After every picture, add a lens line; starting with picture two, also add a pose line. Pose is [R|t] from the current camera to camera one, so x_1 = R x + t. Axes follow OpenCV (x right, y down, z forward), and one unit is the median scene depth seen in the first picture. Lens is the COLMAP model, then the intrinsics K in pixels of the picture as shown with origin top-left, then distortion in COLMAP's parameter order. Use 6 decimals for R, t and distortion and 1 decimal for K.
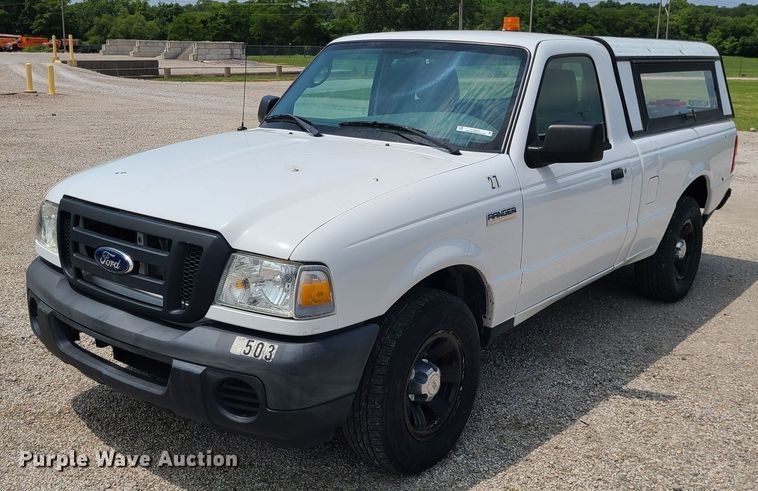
lens RADIAL K [[786.9, 0, 362.8], [0, 786.9, 241.5], [0, 0, 1]] dist [-0.070726, 0.000000]
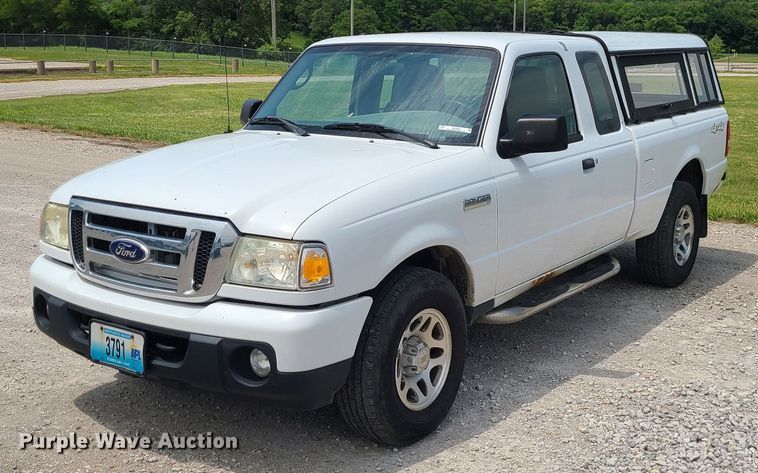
lens RADIAL K [[886.1, 0, 390.0], [0, 886.1, 233.5], [0, 0, 1]] dist [-0.068817, 0.000000]
pose [[0.997766, -0.034203, 0.057388, -0.018229], [0.035905, 0.998938, -0.028883, 0.042173], [-0.056339, 0.030879, 0.997934, -0.226044]]
